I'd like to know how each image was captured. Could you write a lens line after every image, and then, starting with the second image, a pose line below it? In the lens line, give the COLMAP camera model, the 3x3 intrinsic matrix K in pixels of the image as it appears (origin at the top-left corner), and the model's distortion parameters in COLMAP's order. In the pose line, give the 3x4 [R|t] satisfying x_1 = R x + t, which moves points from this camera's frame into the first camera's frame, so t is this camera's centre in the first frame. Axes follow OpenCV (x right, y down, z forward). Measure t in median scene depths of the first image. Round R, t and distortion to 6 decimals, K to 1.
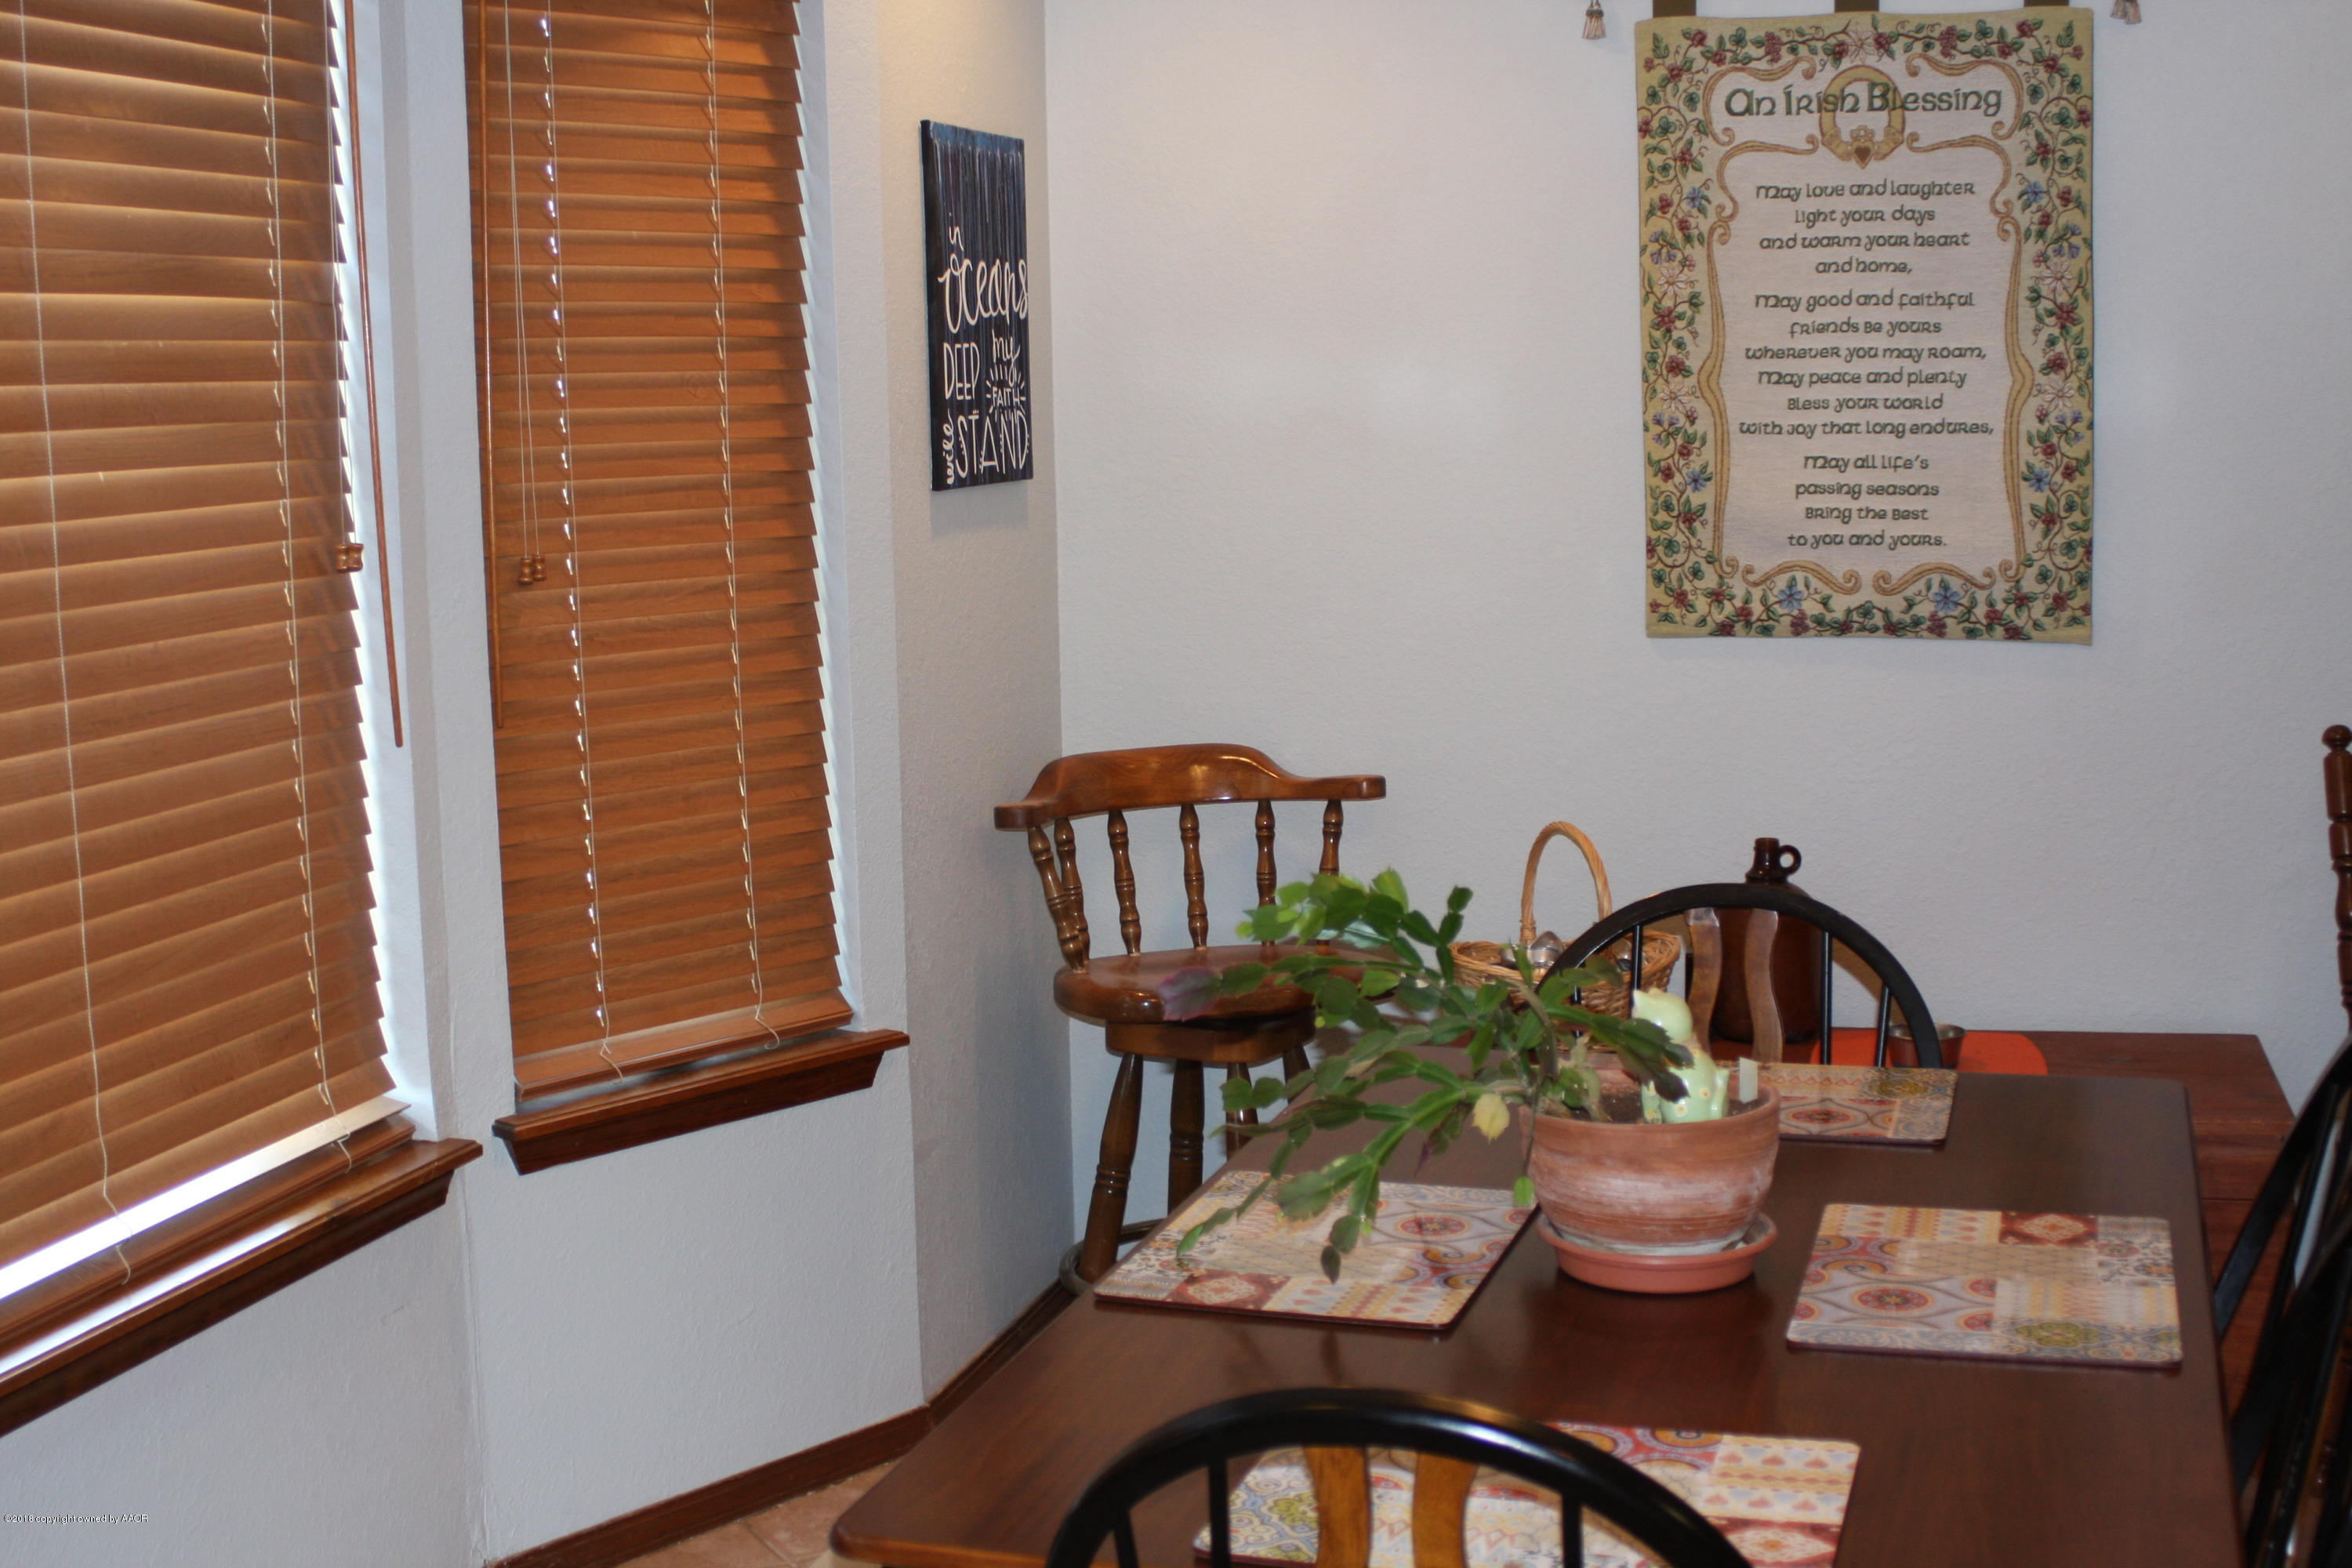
lens RADIAL K [[3028.4, 0, 1171.3], [0, 3028.4, 784.8], [0, 0, 1]] dist [-0.148393, 0.000000]
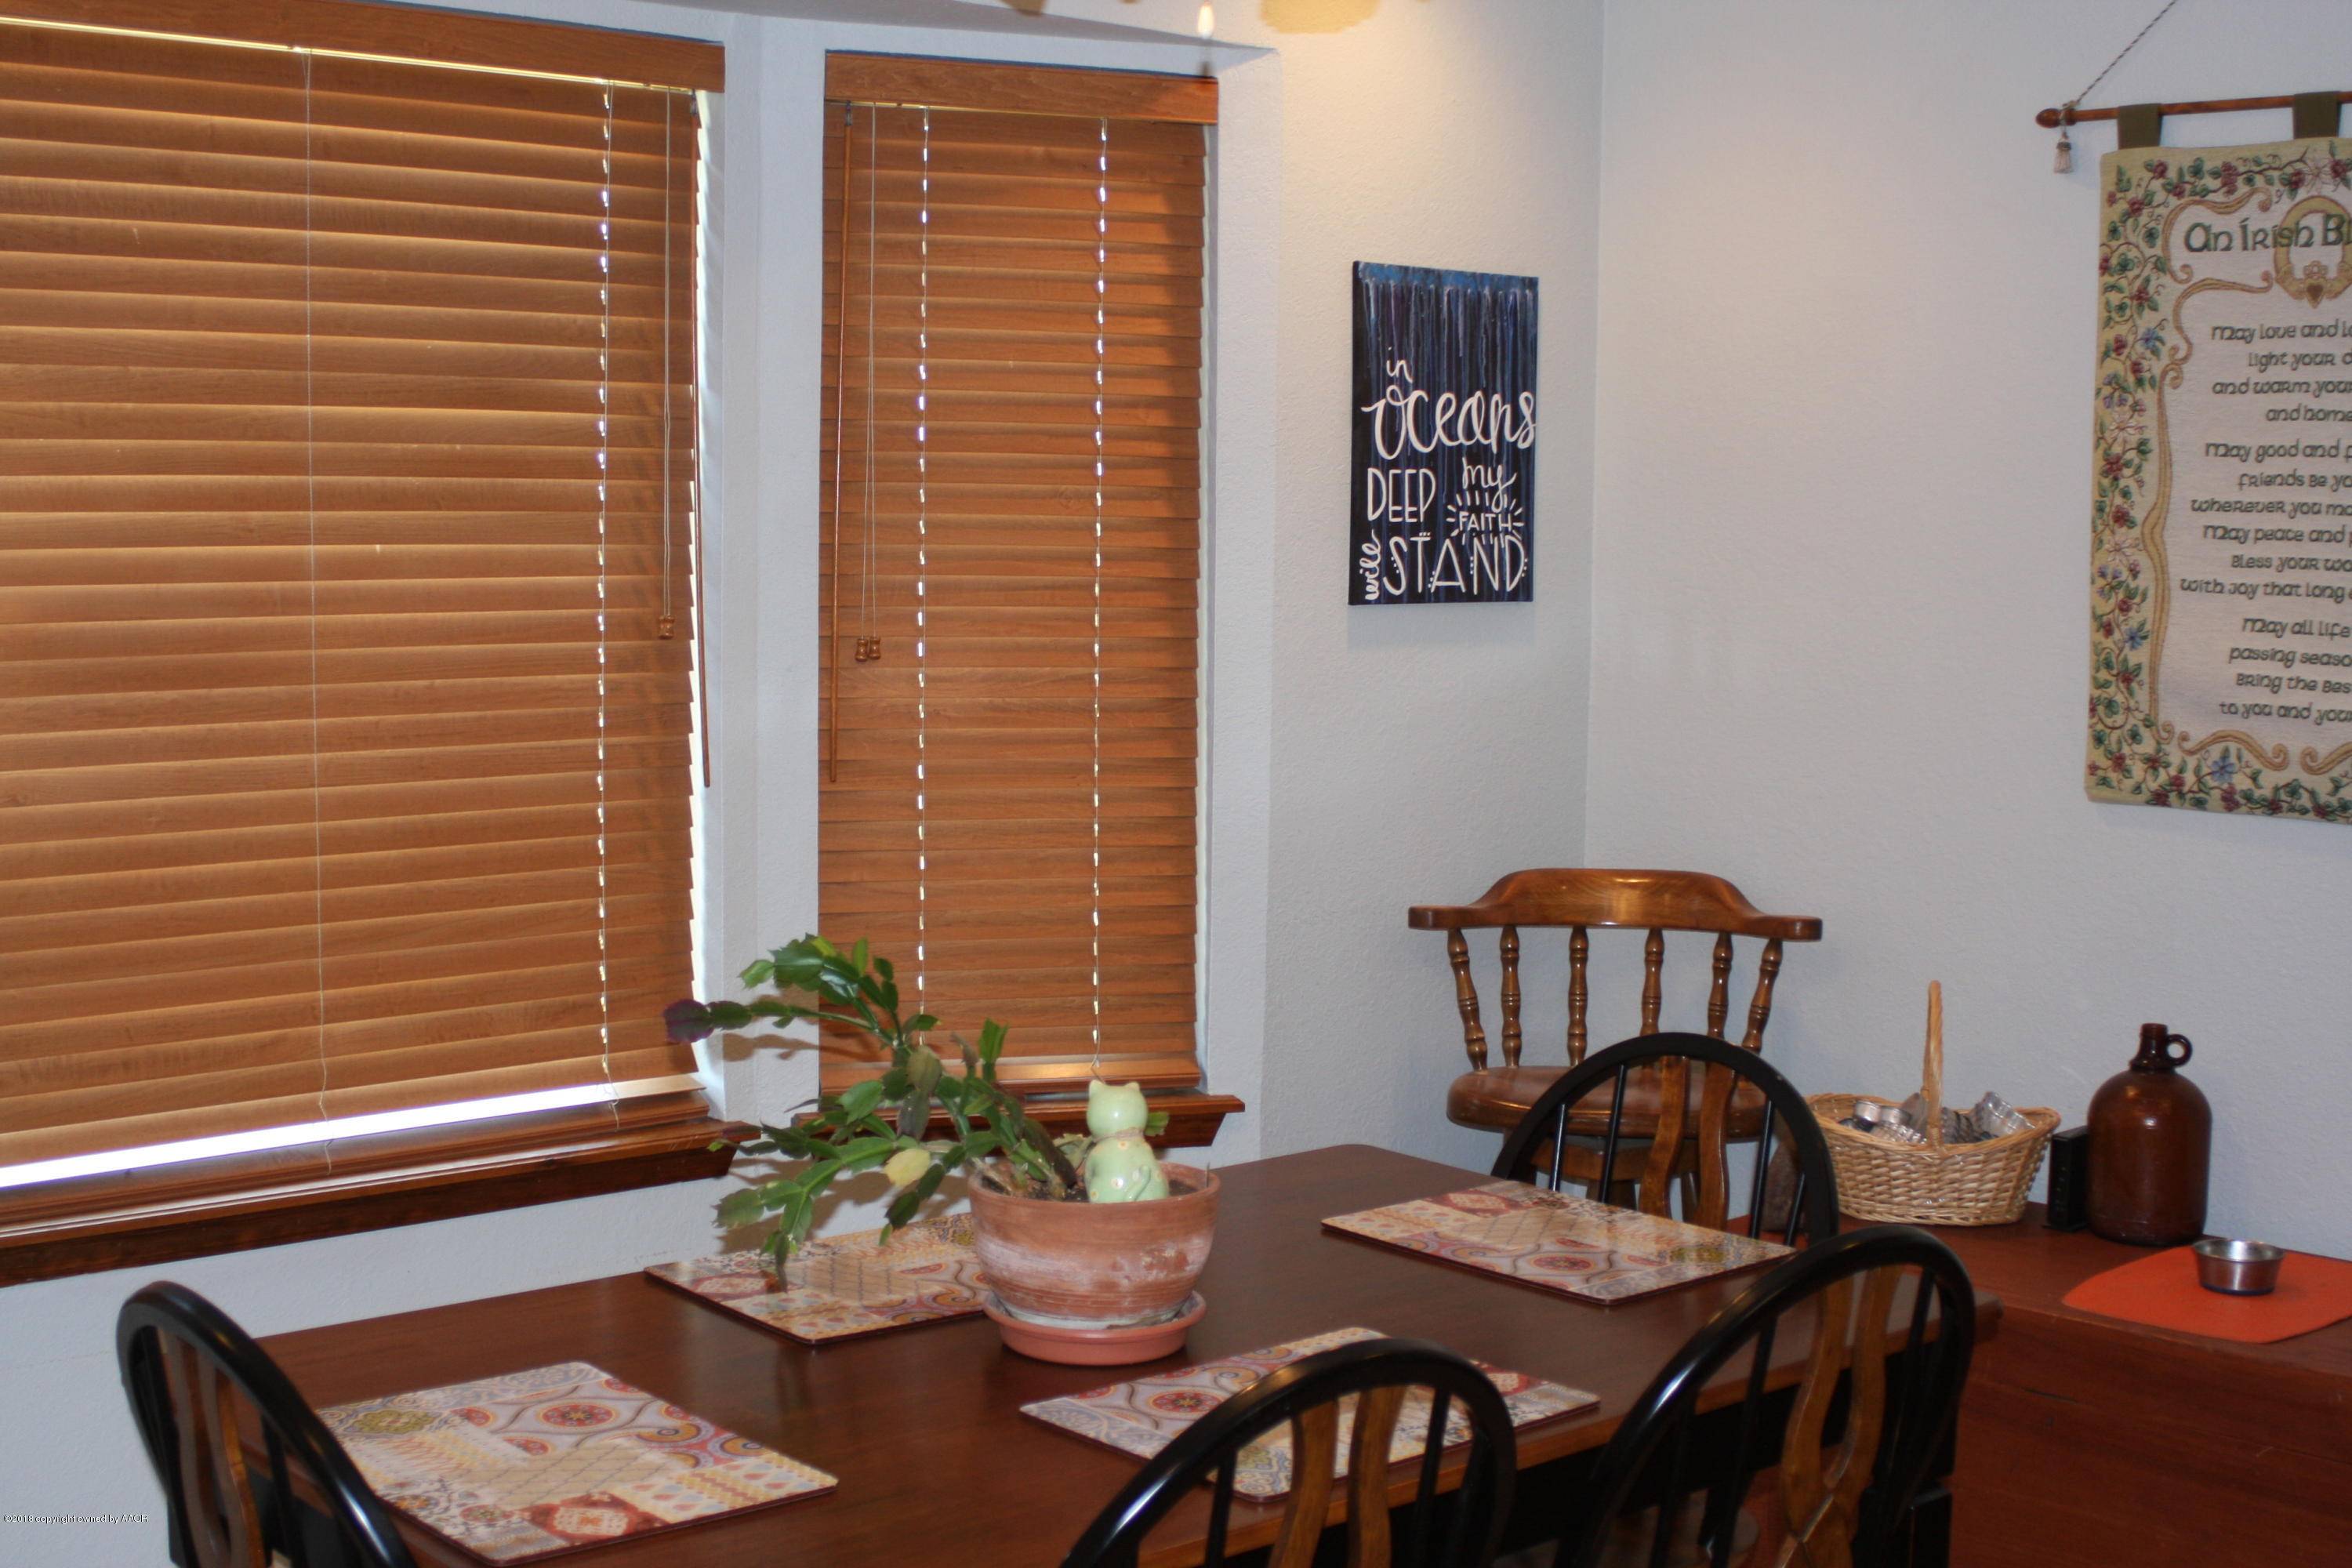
lens RADIAL K [[3028.4, 0, 1168.8], [0, 3028.4, 784.6], [0, 0, 1]] dist [-0.148393, 0.000000]
pose [[0.845242, 0.081106, -0.528193, 0.426826], [-0.101329, 0.994809, -0.009395, -0.016680], [0.524689, 0.061462, 0.849072, 0.055405]]
